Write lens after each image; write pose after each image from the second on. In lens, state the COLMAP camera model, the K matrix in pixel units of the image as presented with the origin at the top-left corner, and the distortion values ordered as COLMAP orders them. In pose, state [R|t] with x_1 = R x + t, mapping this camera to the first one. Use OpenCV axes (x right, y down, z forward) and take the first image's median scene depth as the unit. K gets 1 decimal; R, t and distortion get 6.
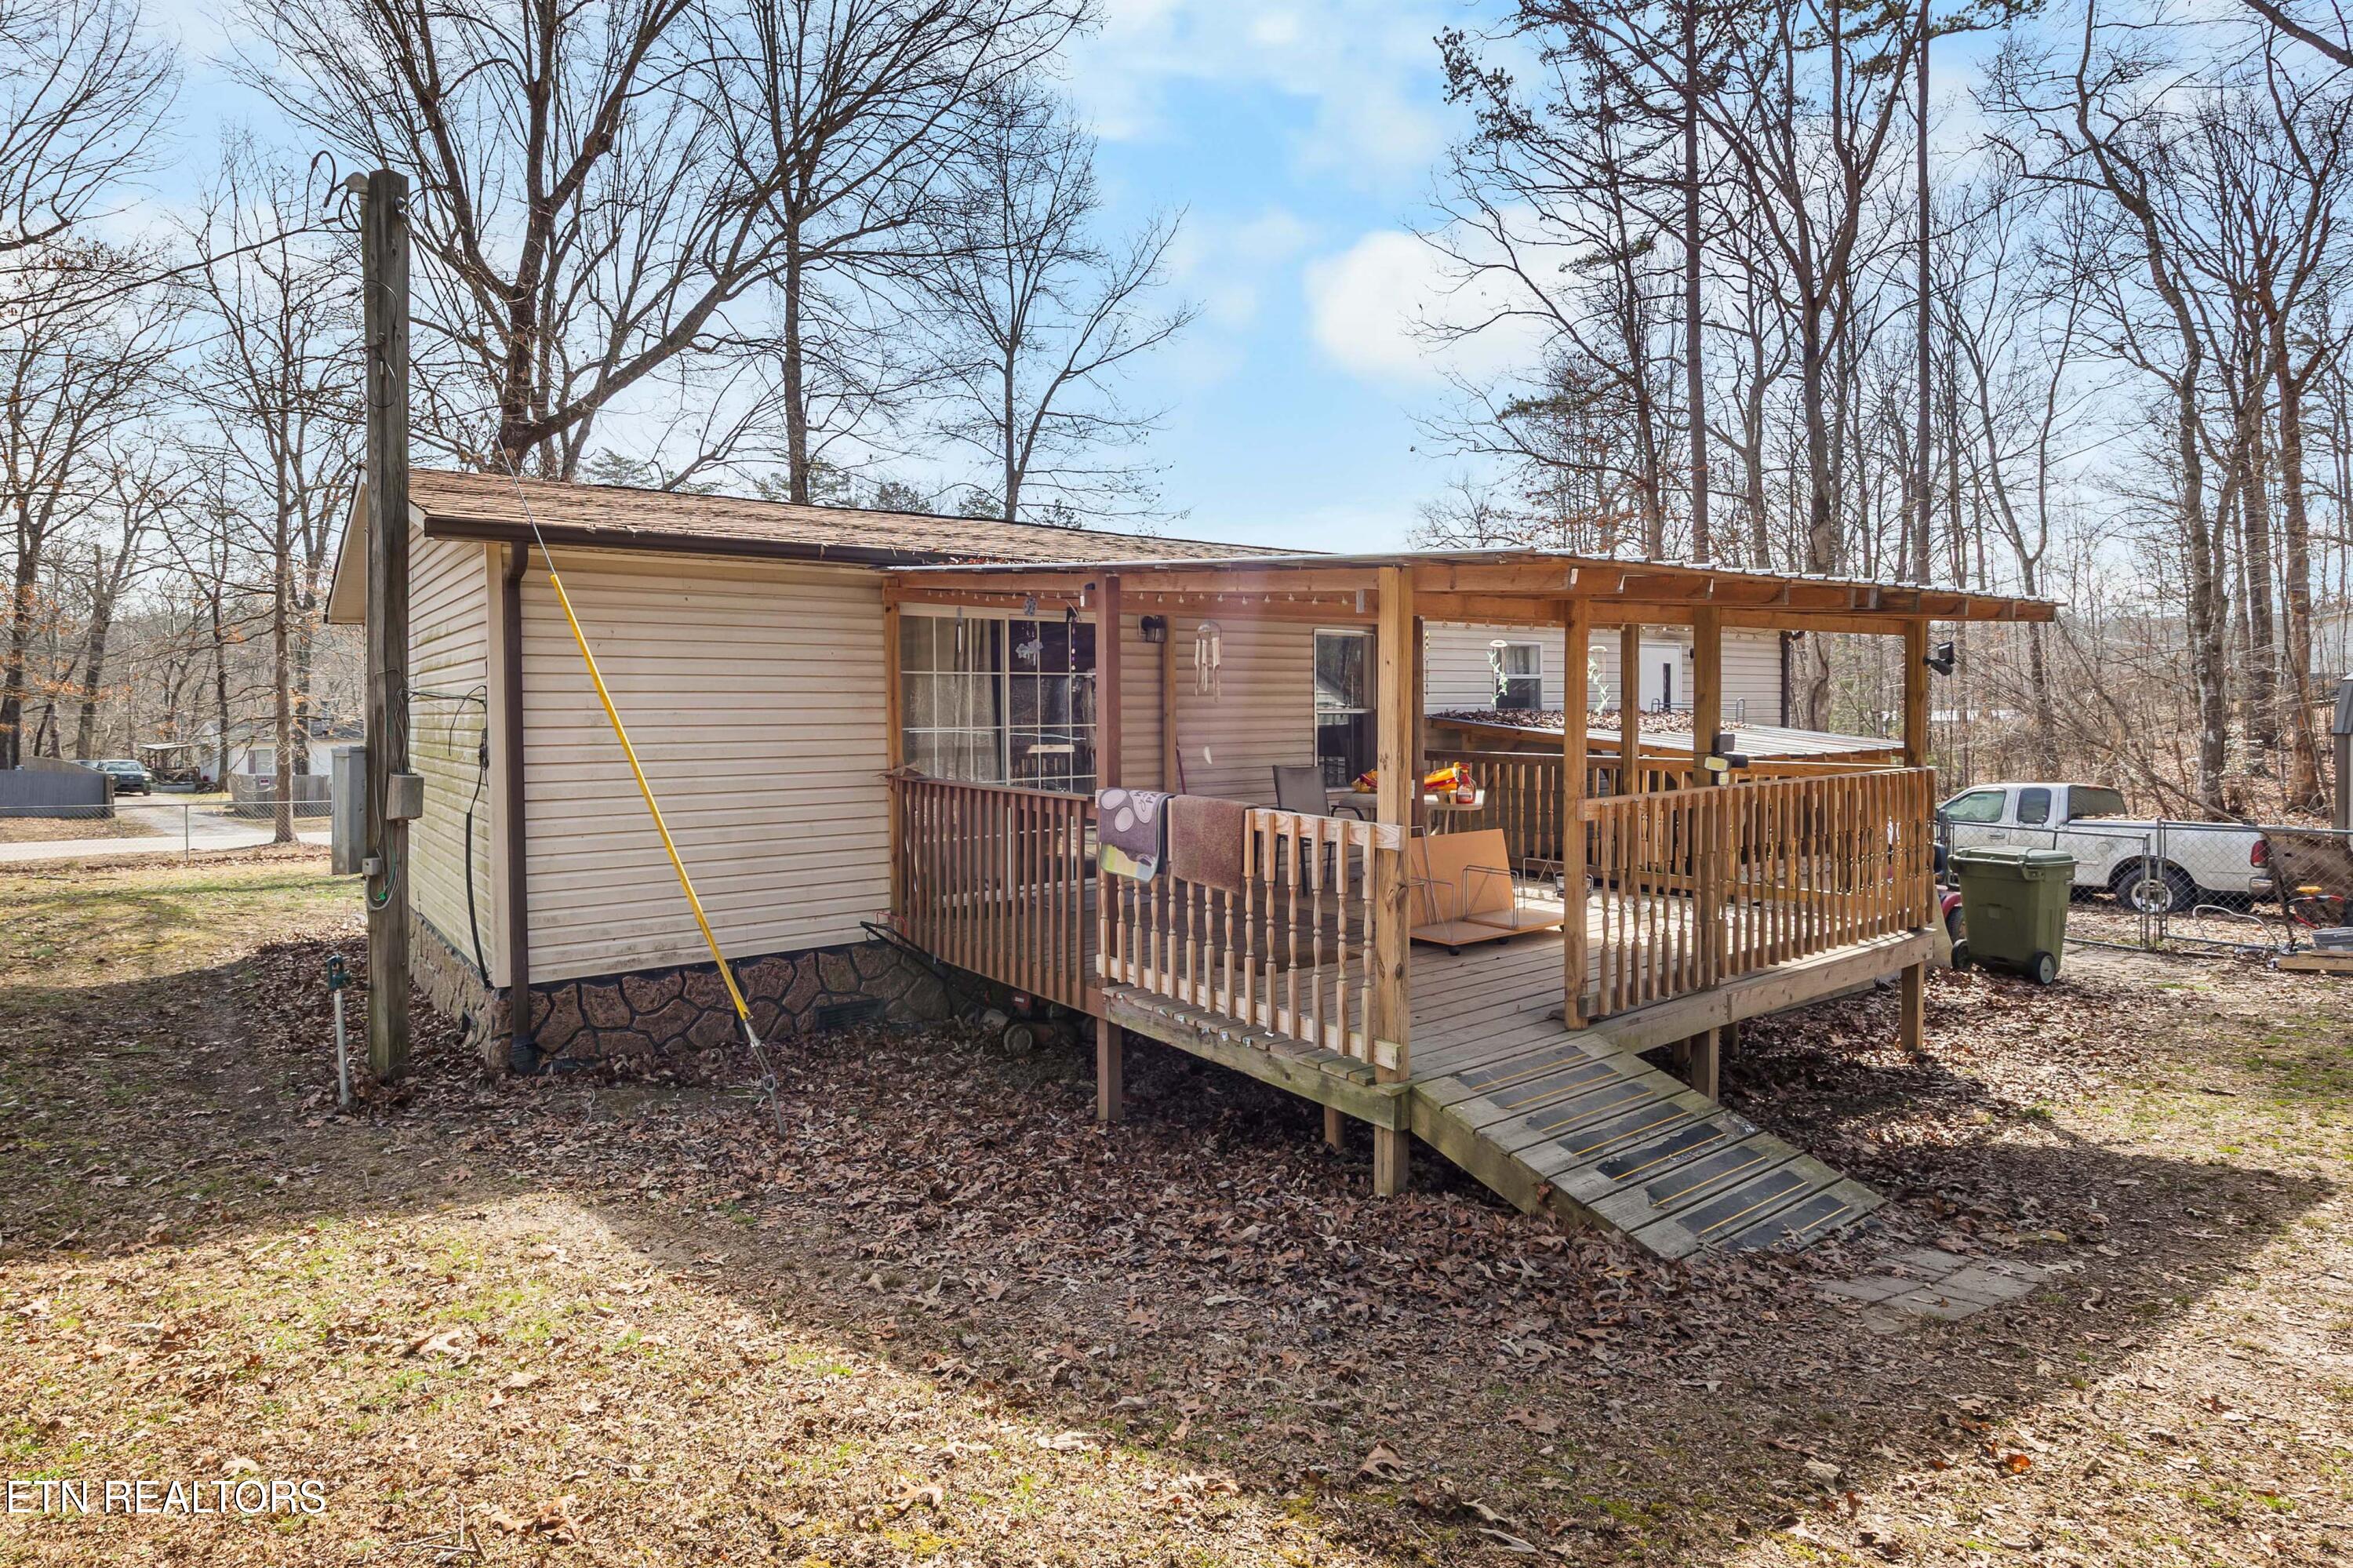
lens RADIAL K [[1004.1, 0, 1085.1], [0, 1004.1, 730.5], [0, 0, 1]] dist [-0.000393, 0.000357]
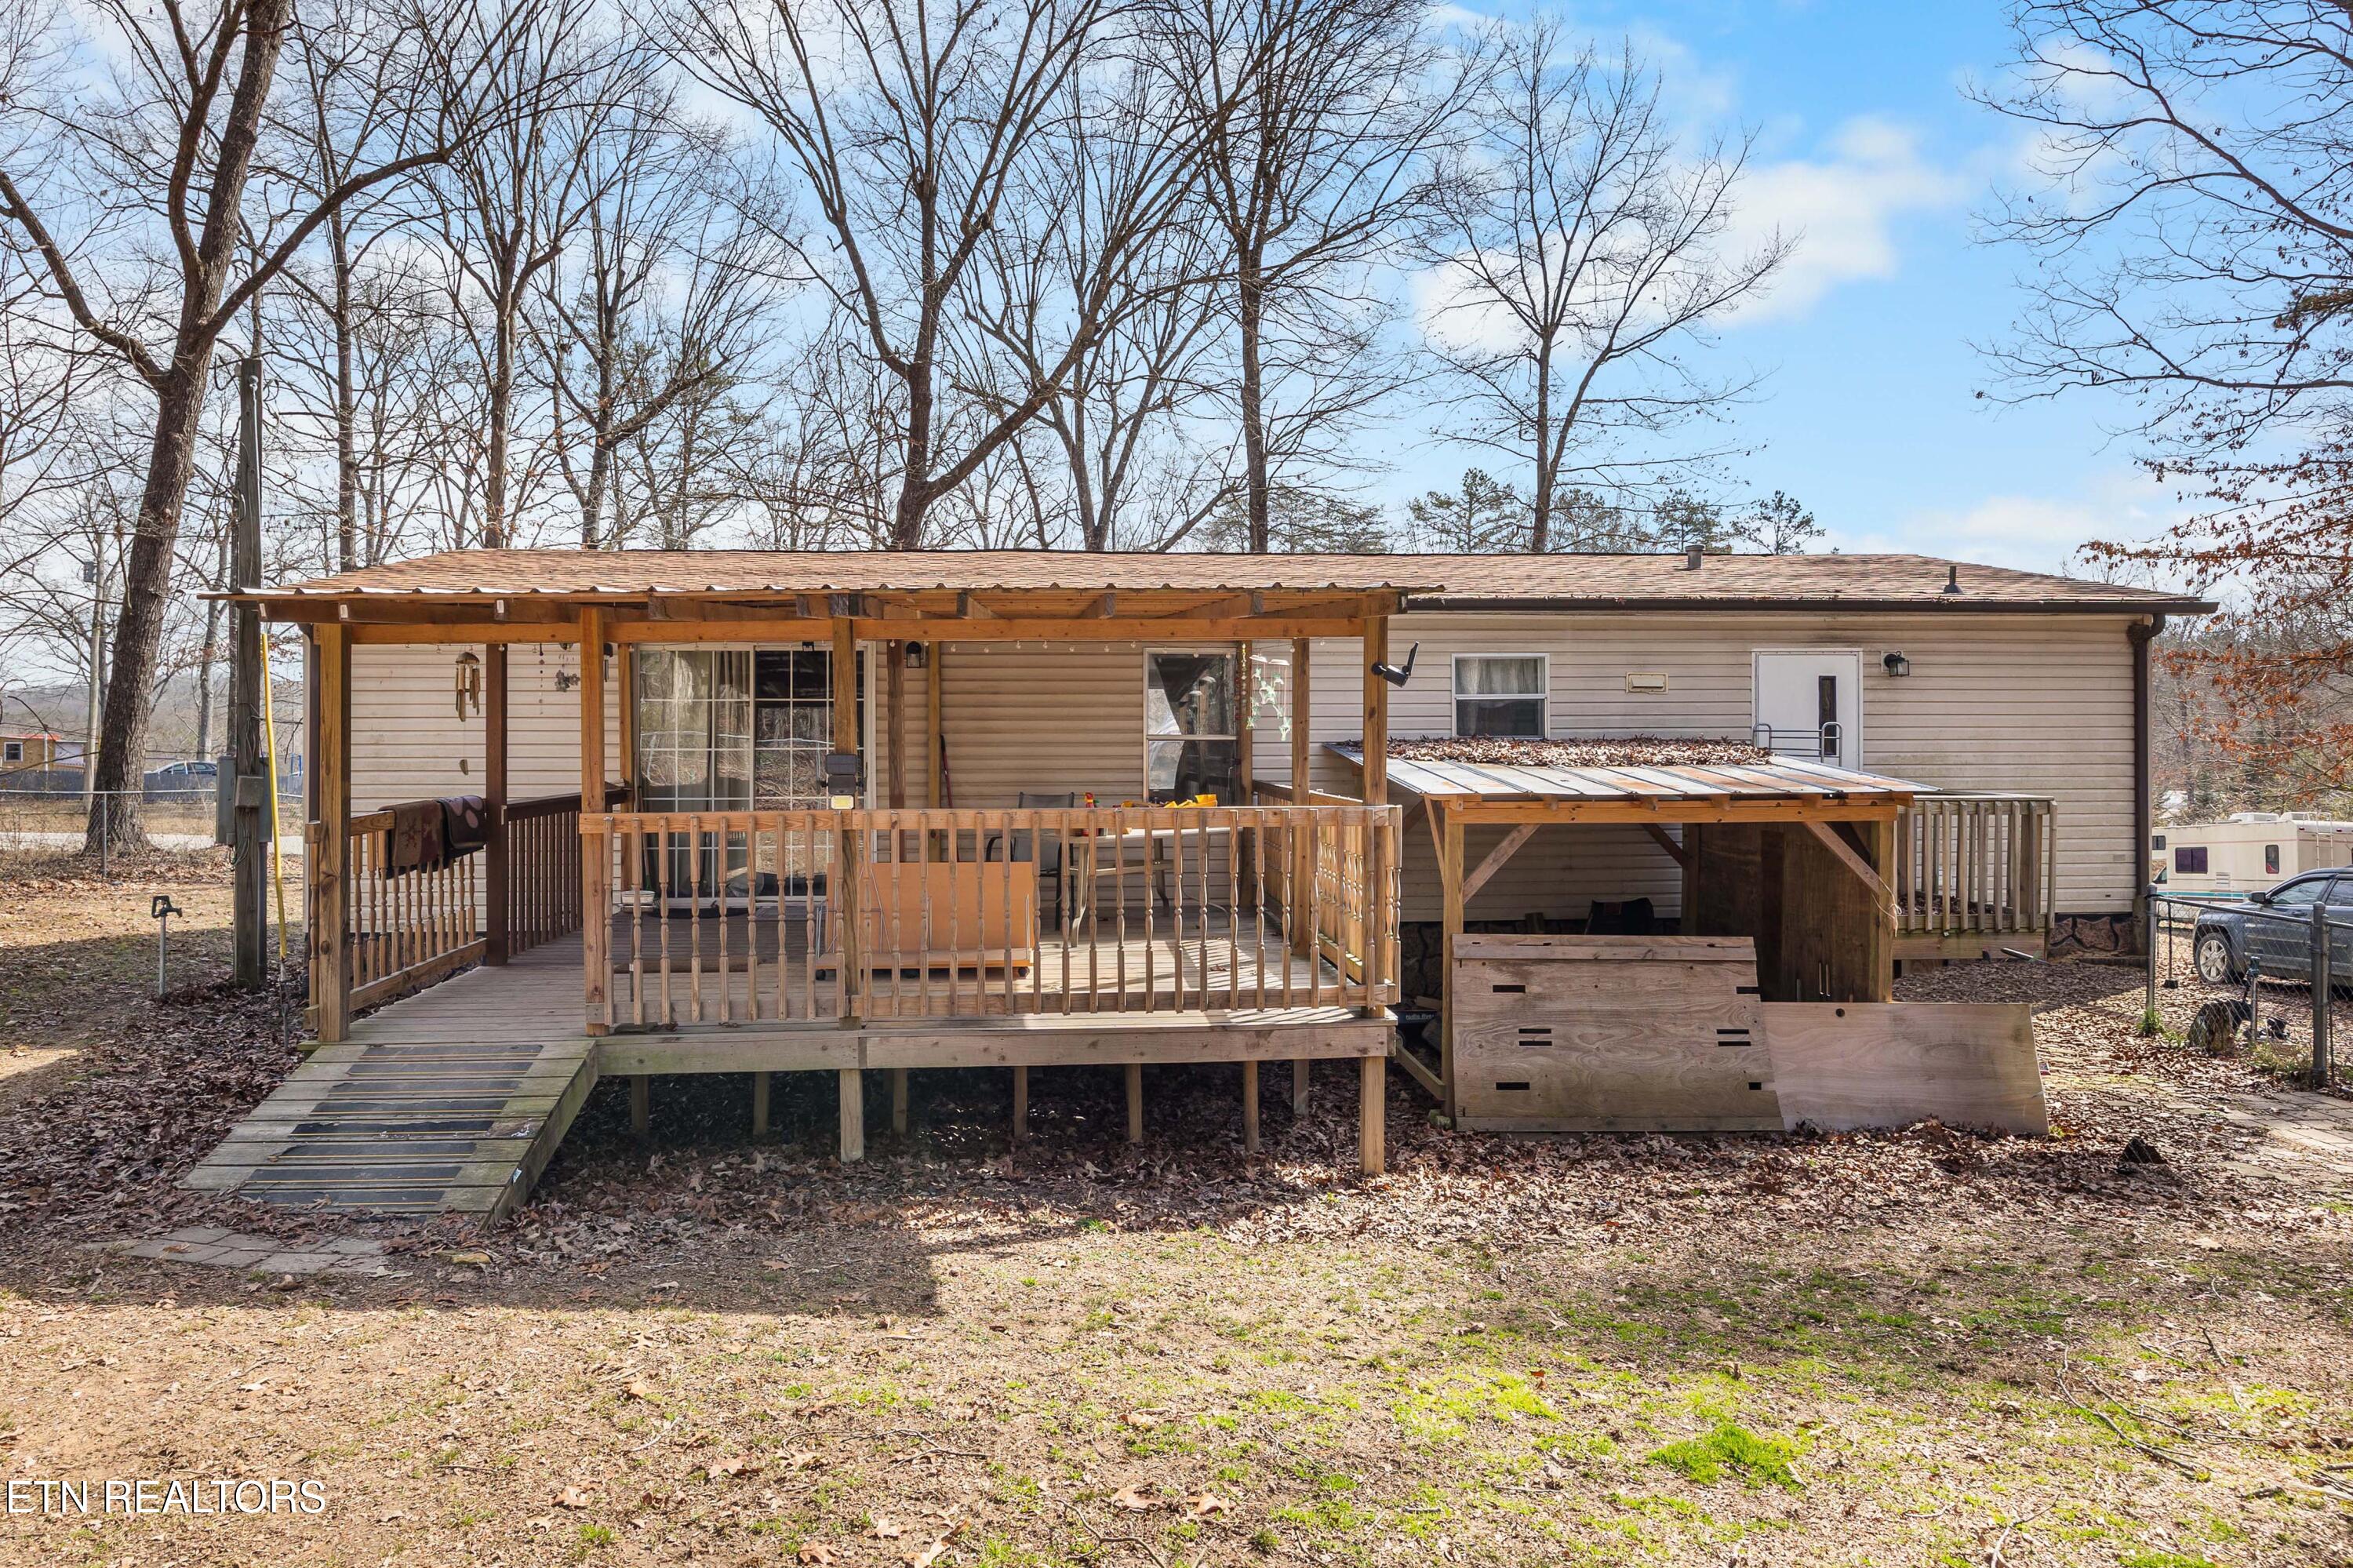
lens RADIAL K [[1087.0, 0, 1177.2], [0, 1087.0, 735.3], [0, 0, 1]] dist [-0.001785, -0.000150]
pose [[0.894993, 0.005164, -0.446051, 0.129304], [-0.017125, 0.999594, -0.022788, 0.000115], [0.445752, 0.028034, 0.894717, 0.021303]]
